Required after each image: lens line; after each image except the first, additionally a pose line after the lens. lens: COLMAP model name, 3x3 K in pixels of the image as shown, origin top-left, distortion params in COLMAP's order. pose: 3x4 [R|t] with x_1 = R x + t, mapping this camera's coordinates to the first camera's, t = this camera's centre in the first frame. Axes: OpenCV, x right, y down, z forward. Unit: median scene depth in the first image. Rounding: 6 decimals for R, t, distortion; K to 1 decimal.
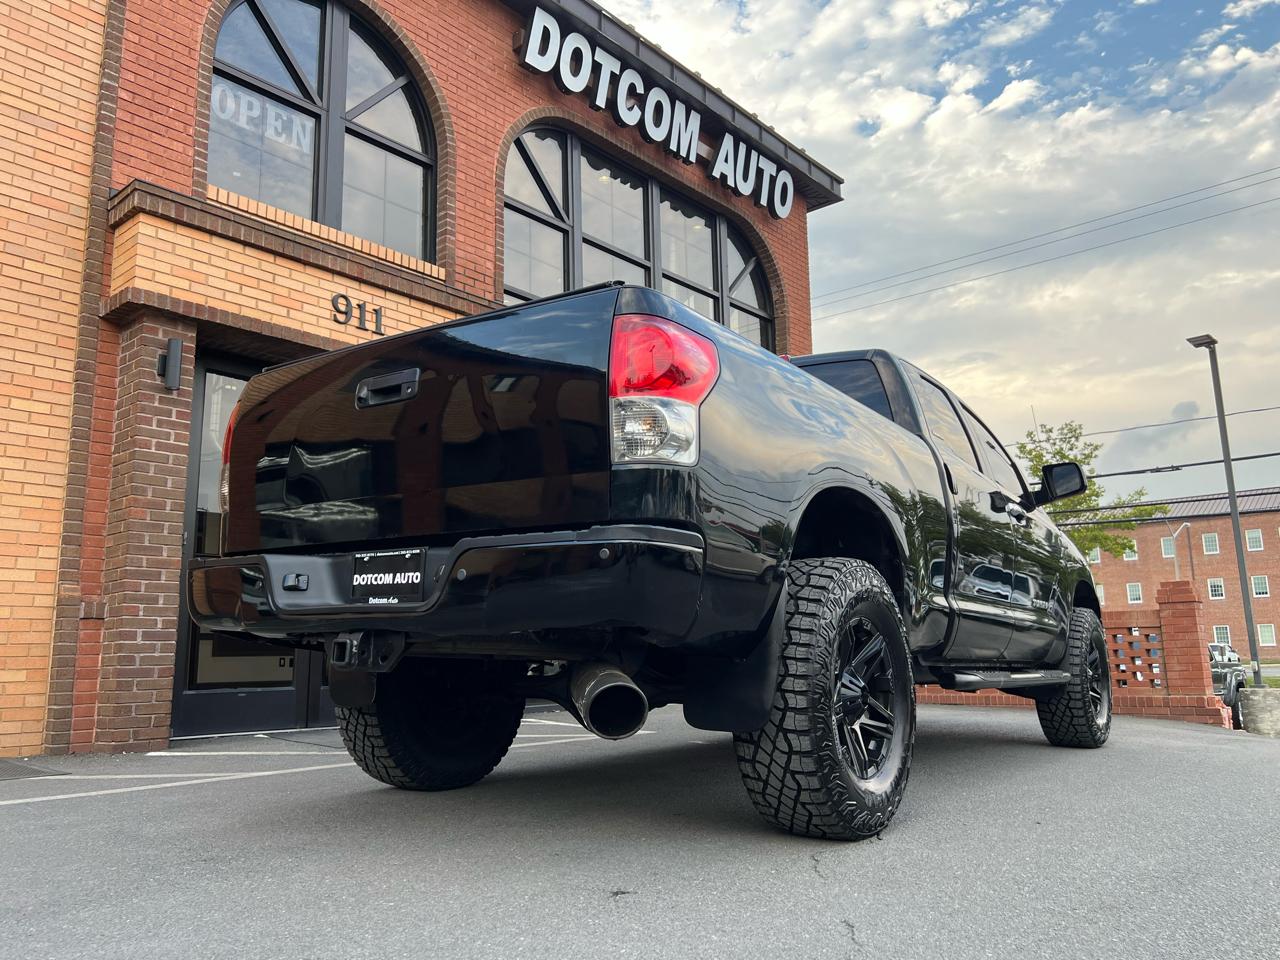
lens RADIAL K [[965.5, 0, 651.1], [0, 965.5, 485.3], [0, 0, 1]] dist [0.039938, -0.044546]
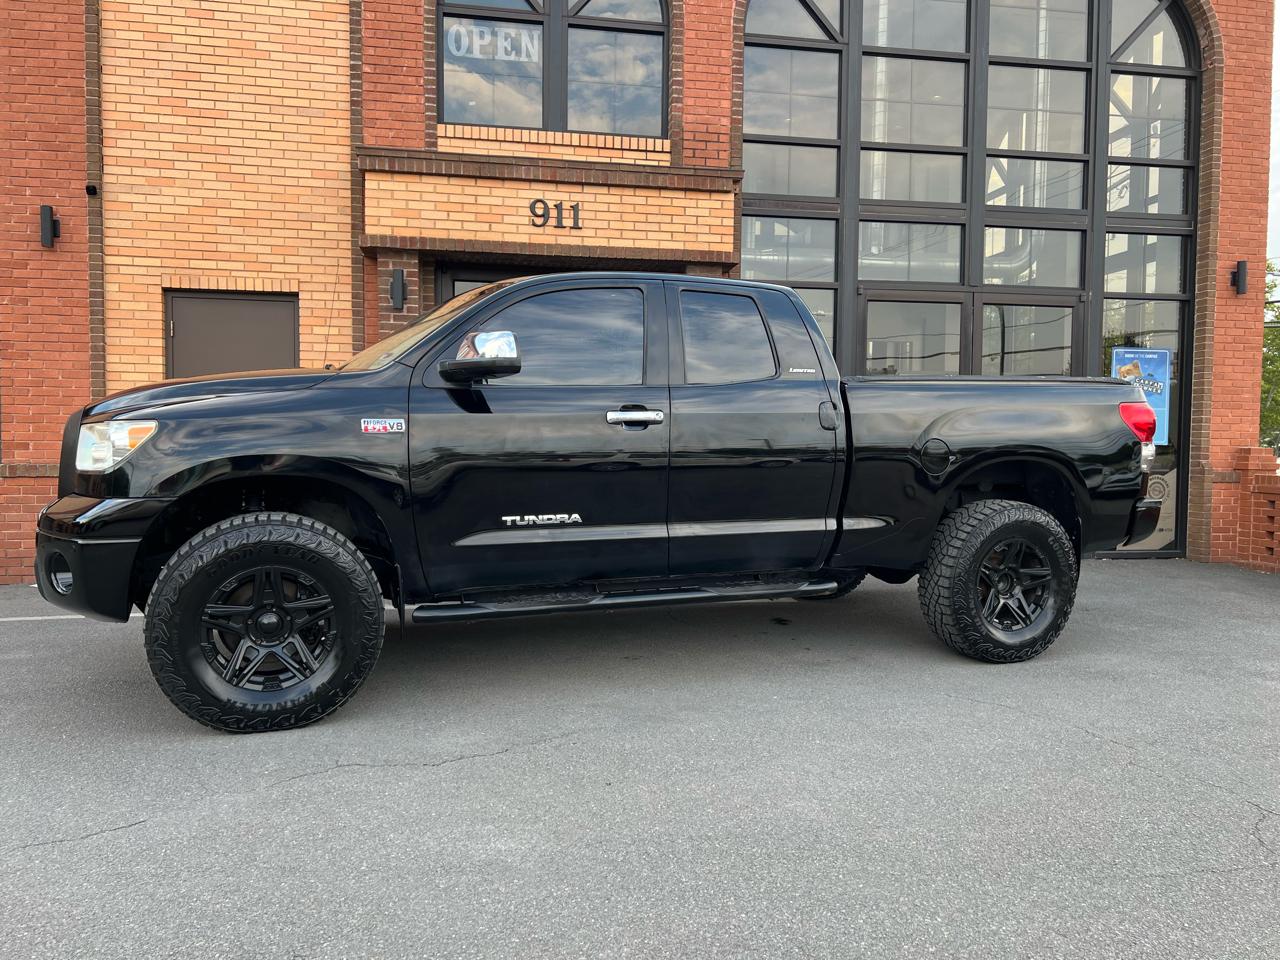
lens RADIAL K [[964.4, 0, 637.4], [0, 964.4, 480.4], [0, 0, 1]] dist [0.050250, -0.054180]
pose [[0.770715, 0.053322, -0.634945, 0.552504], [0.087971, 0.978045, 0.188916, -0.084492], [0.631078, -0.201457, 0.749103, 0.164272]]
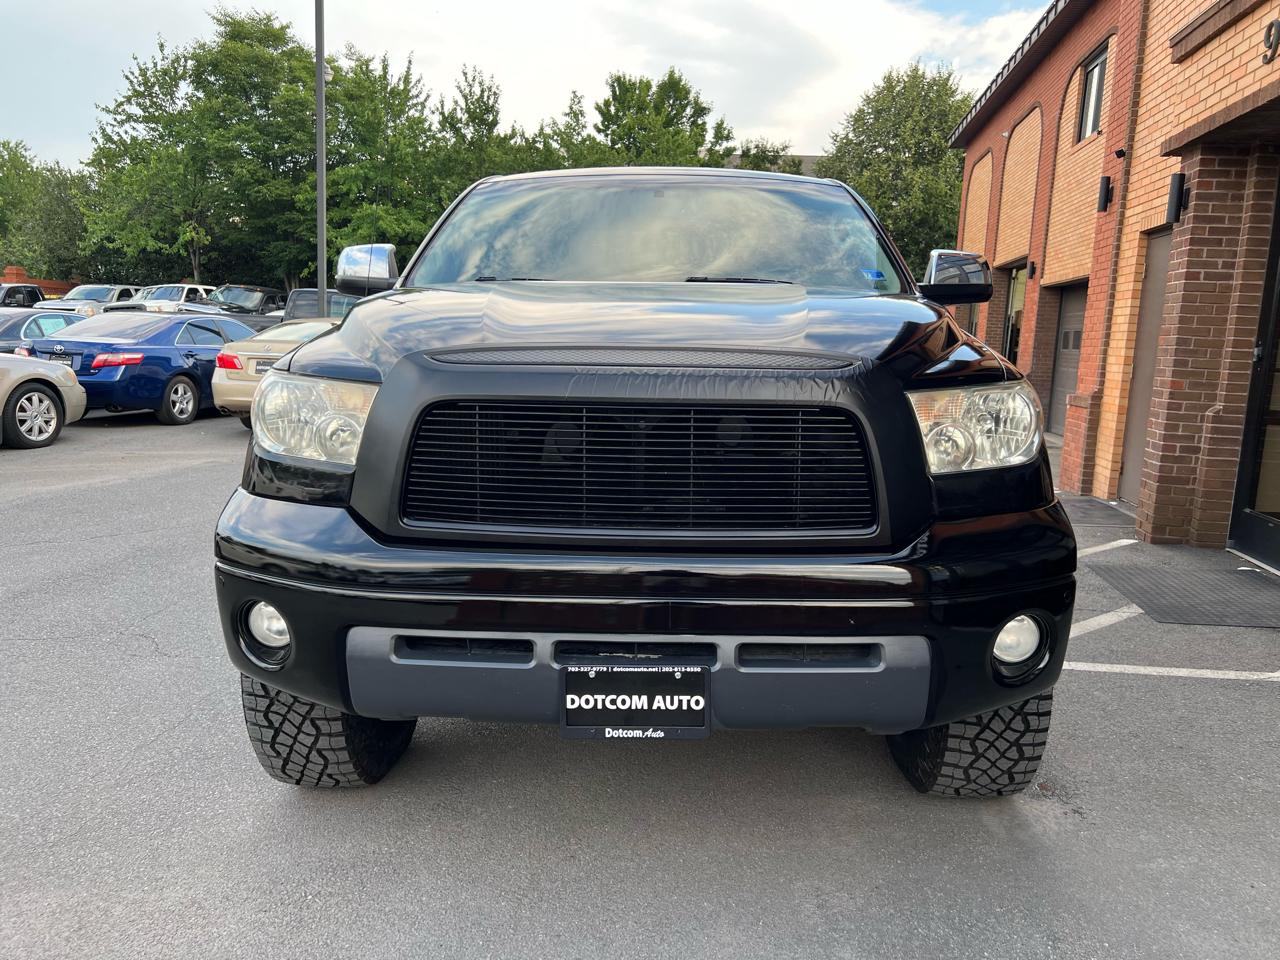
lens RADIAL K [[966.1, 0, 648.2], [0, 966.1, 486.7], [0, 0, 1]] dist [0.042933, -0.053057]
pose [[-0.838333, 0.064585, -0.541320, 0.557614], [0.070817, 0.997446, 0.009333, 0.130930], [0.540540, -0.030510, -0.840765, 1.465580]]
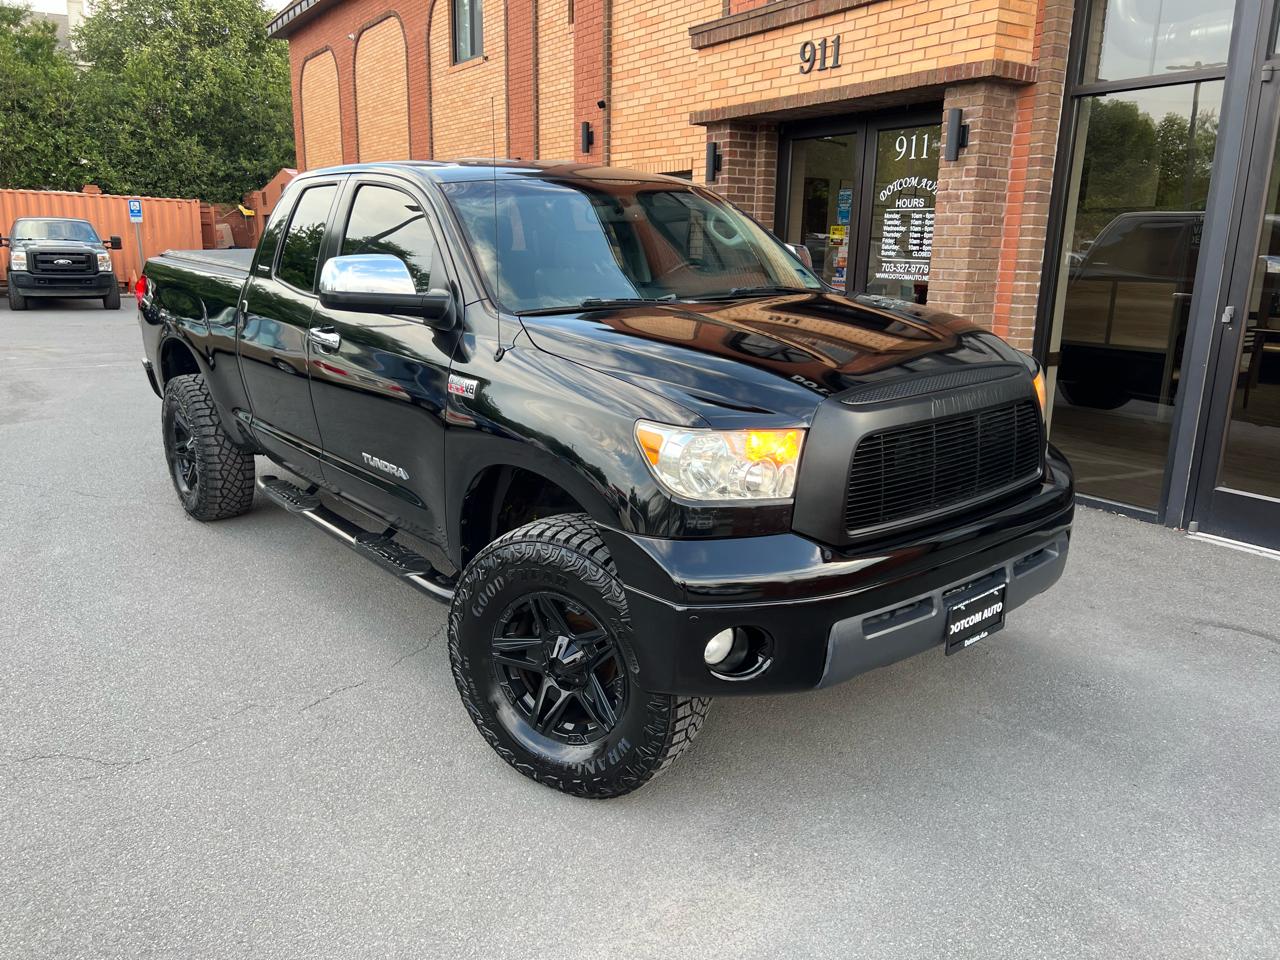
lens RADIAL K [[968.4, 0, 640.0], [0, 968.4, 480.0], [0, 0, 1]] dist [0.048712, -0.057489]
pose [[-0.267234, 0.239027, -0.933516, 0.866214], [0.163675, 0.965930, 0.200472, 0.016600], [0.949630, -0.099220, -0.297252, 1.177822]]
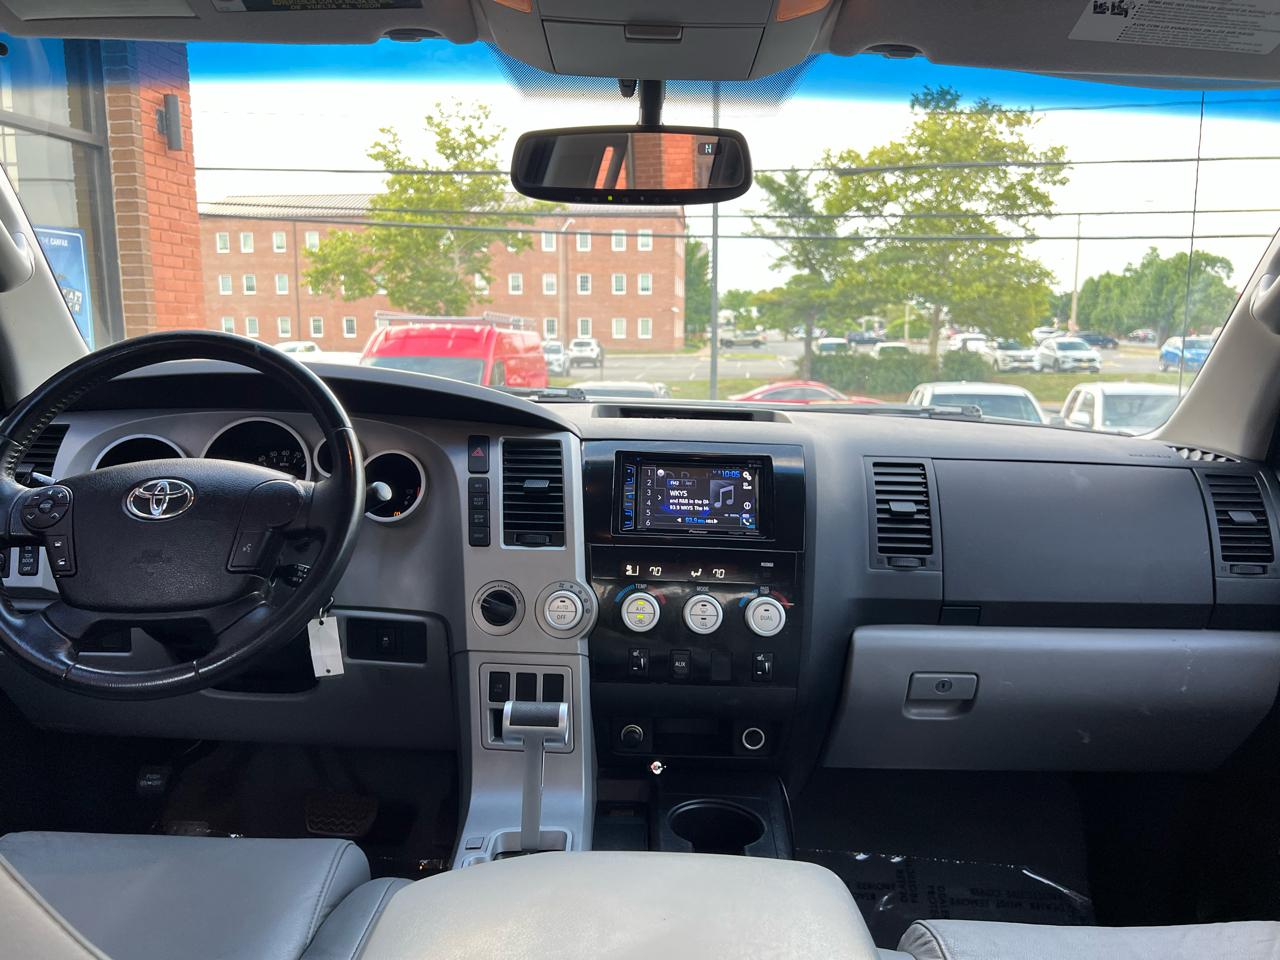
lens RADIAL K [[964.4, 0, 637.4], [0, 964.4, 480.4], [0, 0, 1]] dist [0.050250, -0.054180]
pose [[0.822929, -0.066410, 0.564250, 0.136837], [-0.119726, 0.950572, 0.286492, -0.009879], [-0.555386, -0.303318, 0.774303, 0.855973]]
